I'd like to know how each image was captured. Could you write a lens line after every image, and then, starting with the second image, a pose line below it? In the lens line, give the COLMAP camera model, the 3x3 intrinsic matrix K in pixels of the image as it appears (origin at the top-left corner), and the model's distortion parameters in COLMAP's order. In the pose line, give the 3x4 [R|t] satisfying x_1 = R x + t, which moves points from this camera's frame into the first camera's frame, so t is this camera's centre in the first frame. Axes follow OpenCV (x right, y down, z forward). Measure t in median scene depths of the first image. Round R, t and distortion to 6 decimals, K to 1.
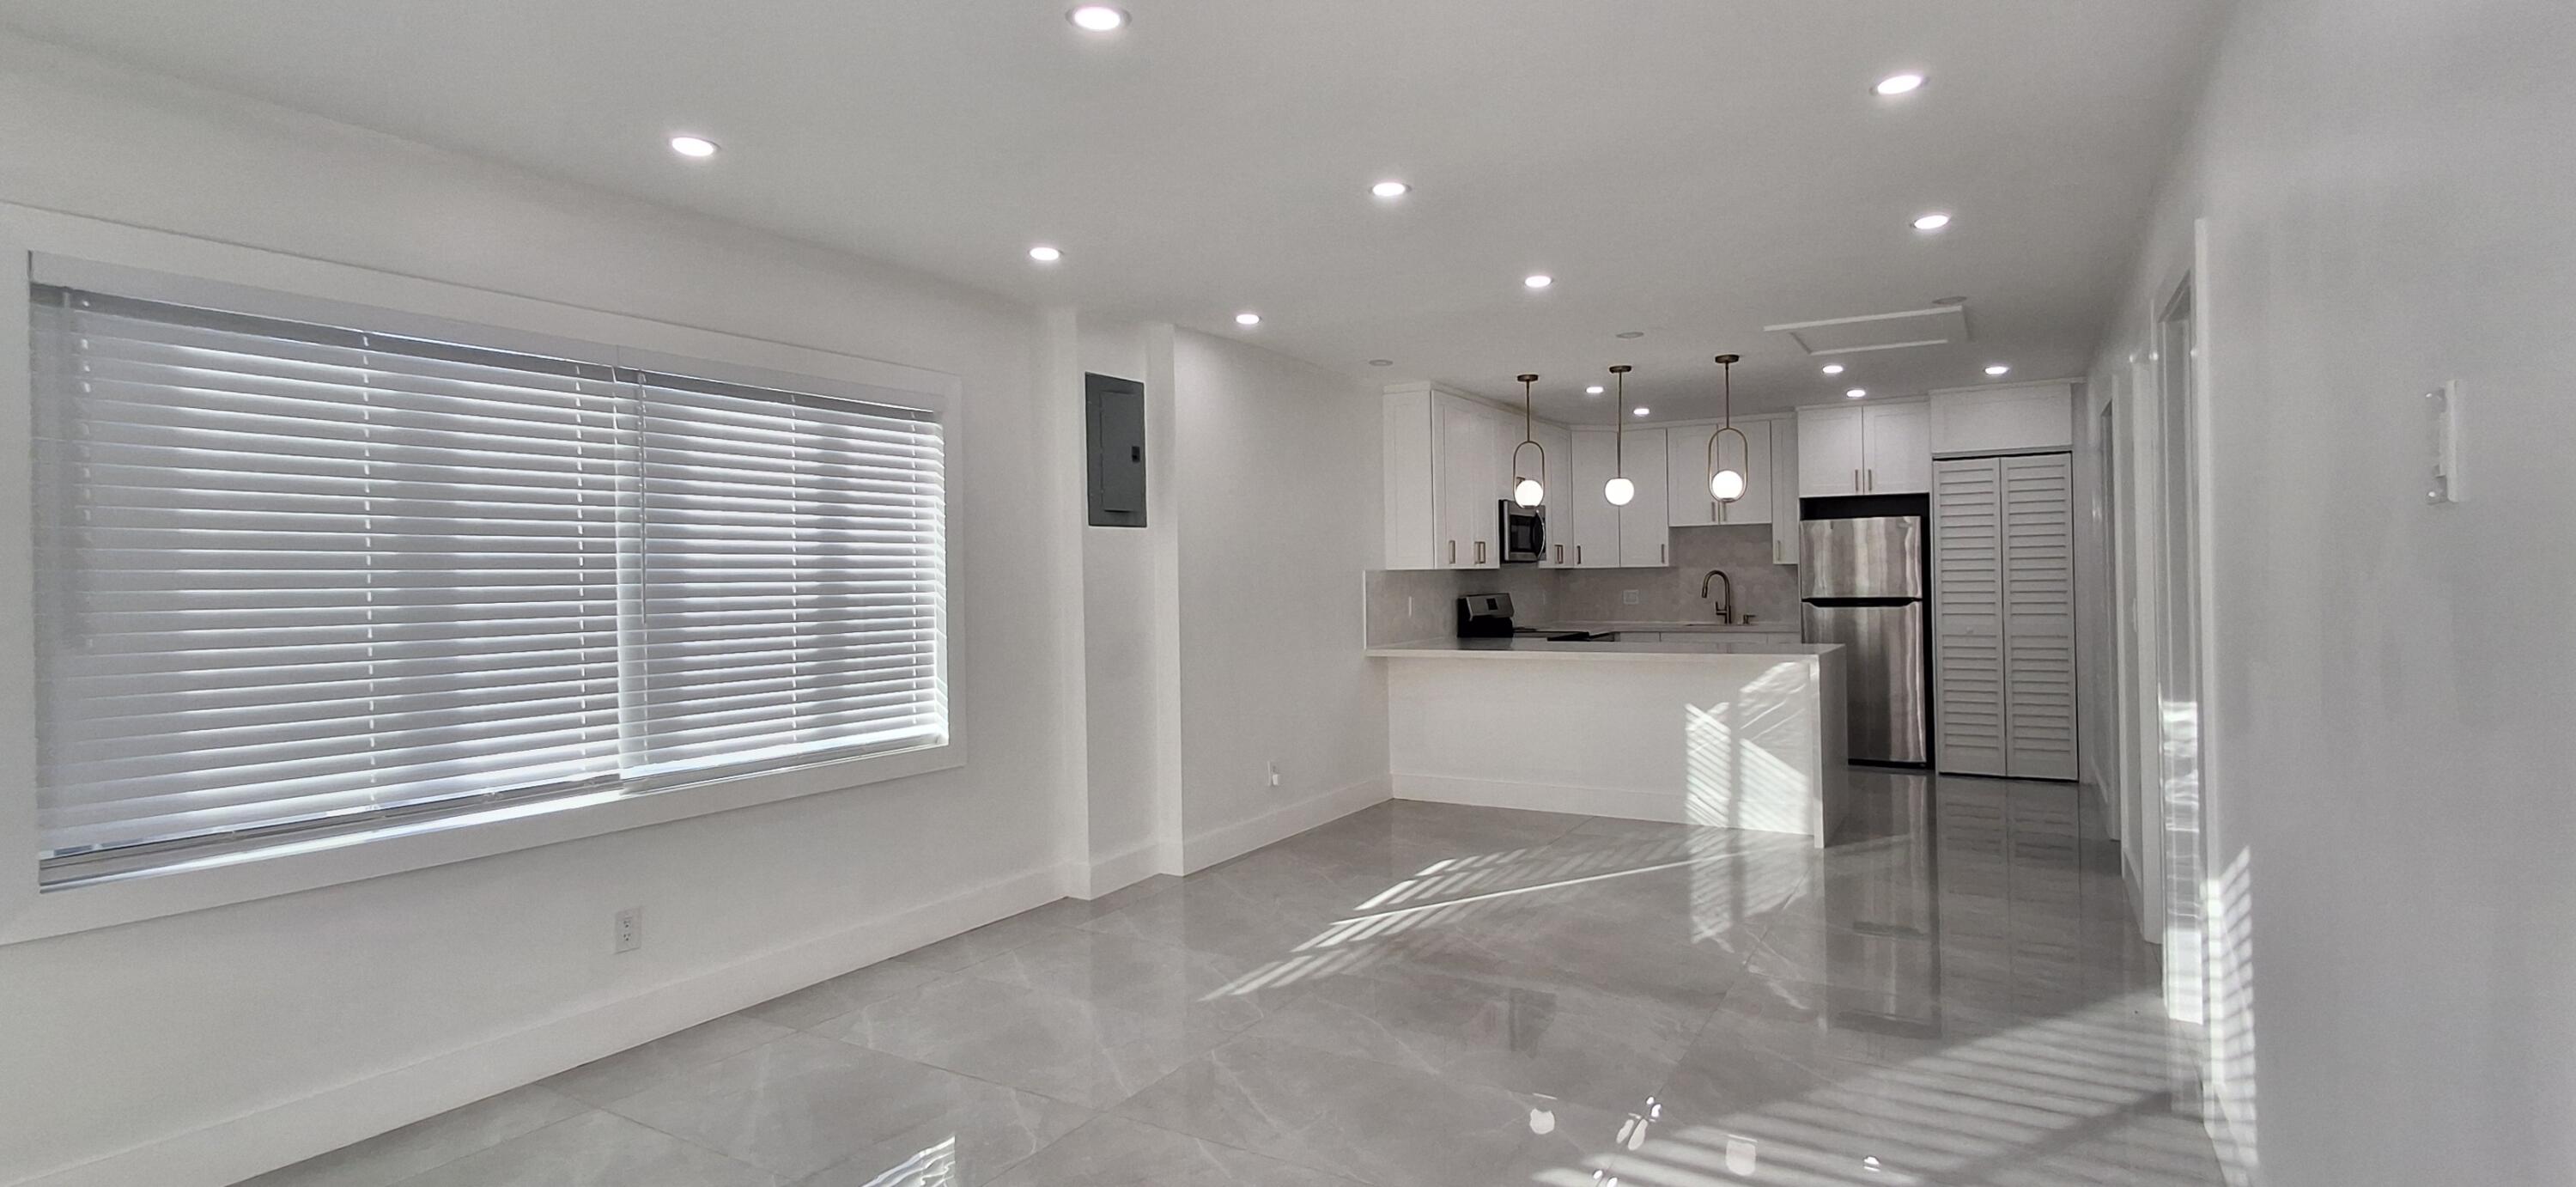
lens RADIAL K [[1200.4, 0, 1323.0], [0, 1200.4, 577.7], [0, 0, 1]] dist [0.000206, 0.000513]
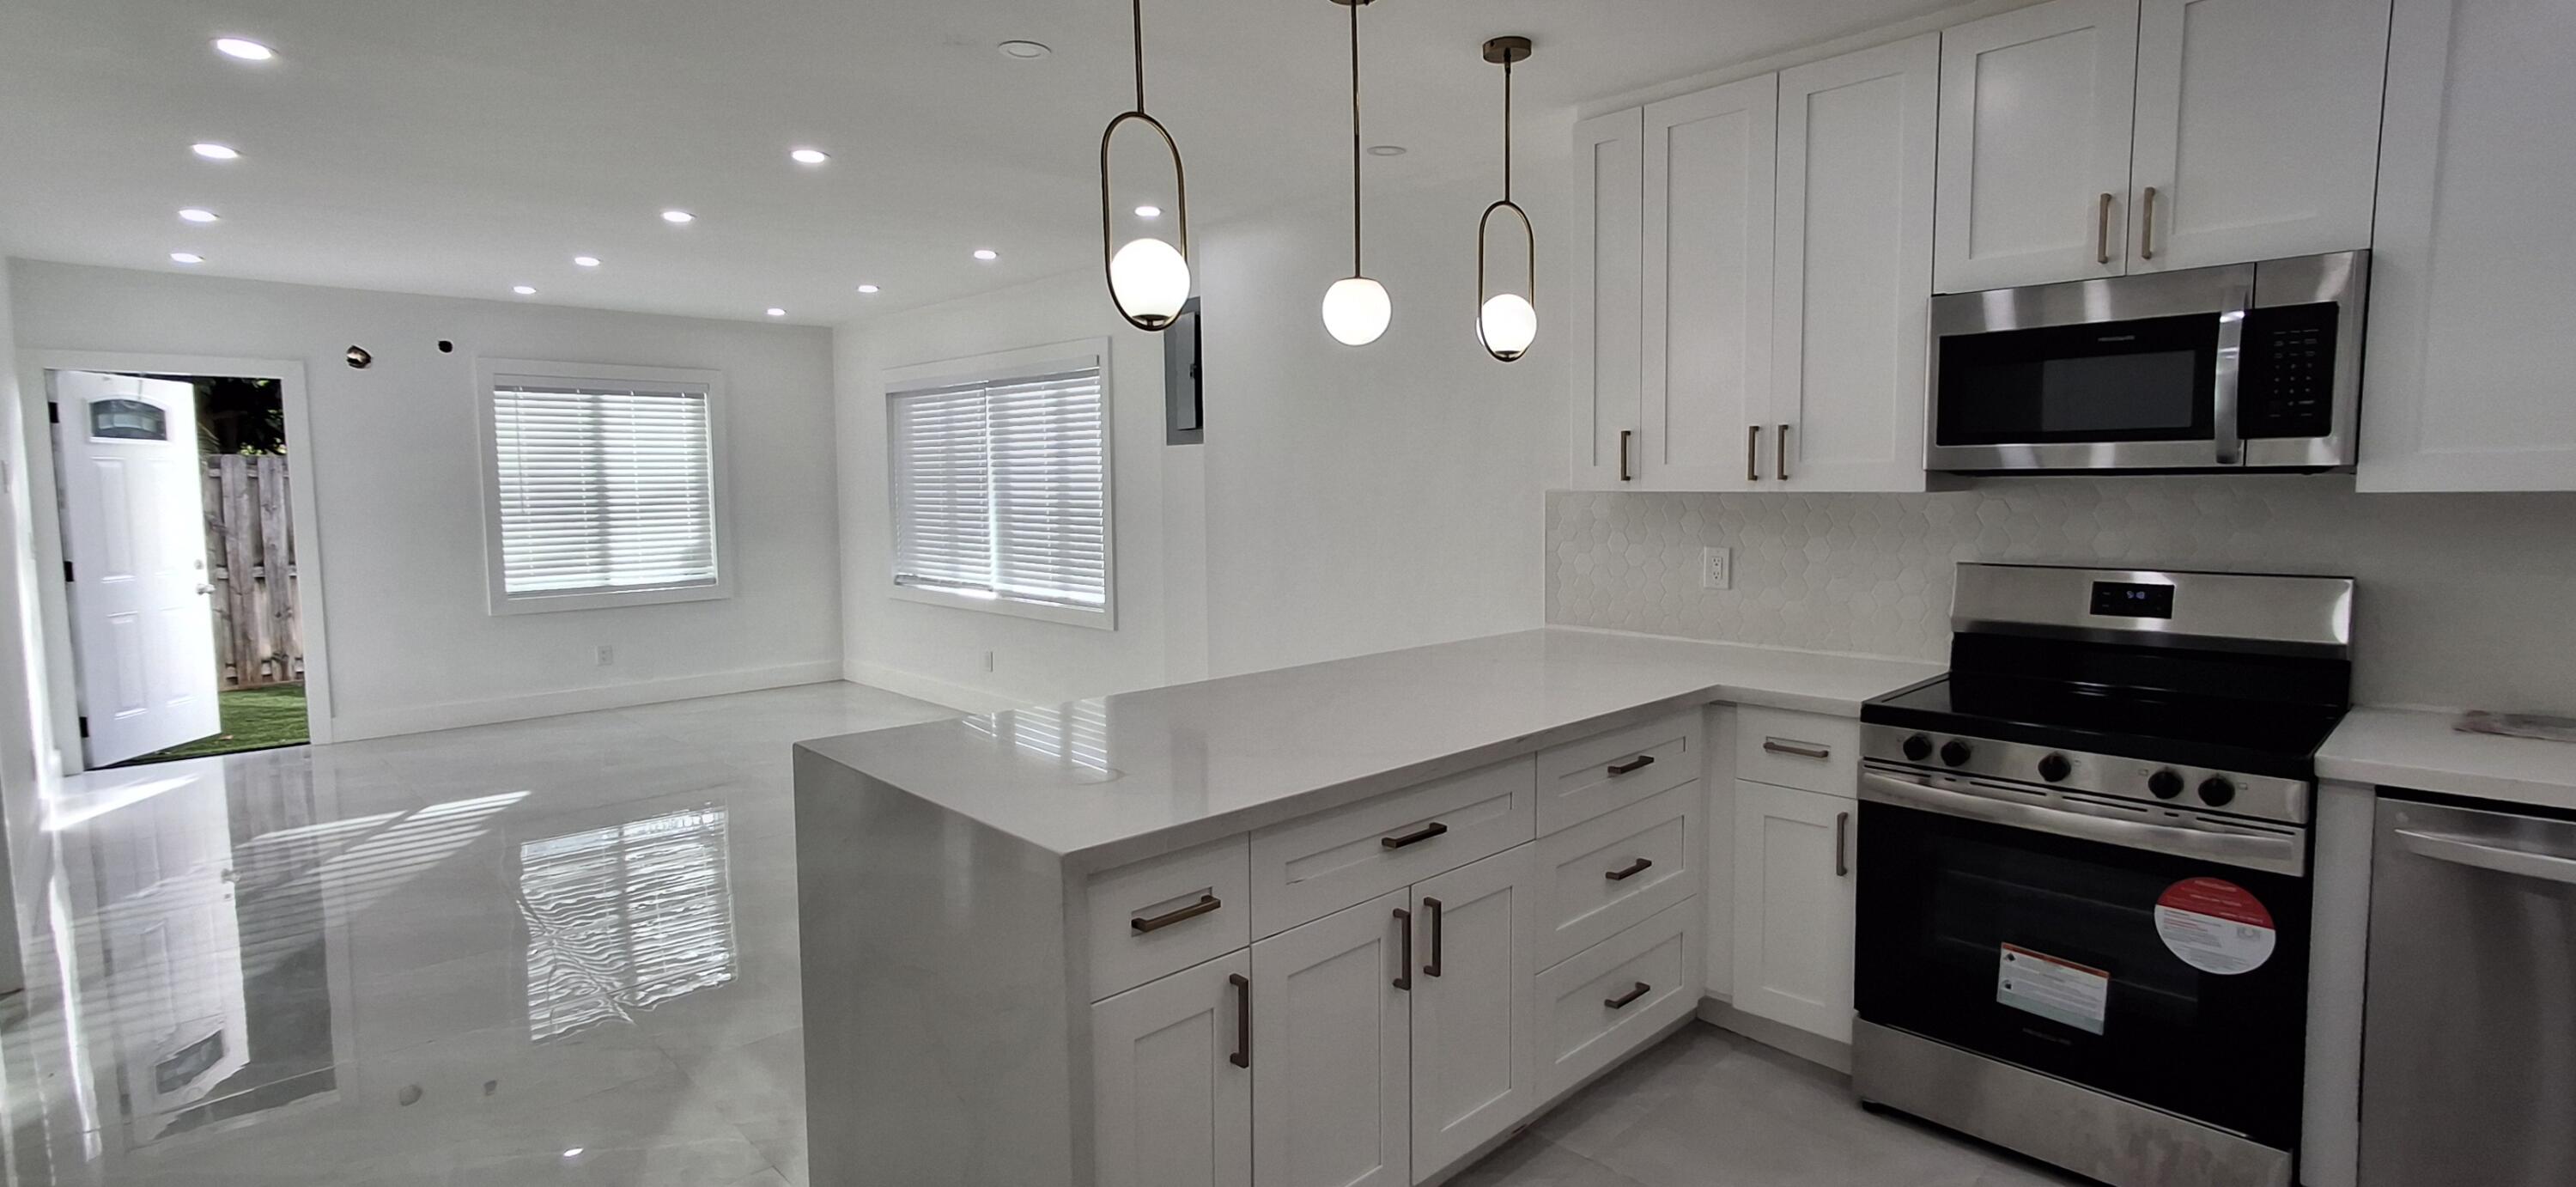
lens RADIAL K [[1202.4, 0, 1317.3], [0, 1202.4, 581.9], [0, 0, 1]] dist [-0.001020, 0.011151]
pose [[-0.259963, 0.104099, -0.959991, 0.541865], [0.011914, 0.994442, 0.104608, -0.020872], [0.965545, 0.015757, -0.259758, 0.919370]]
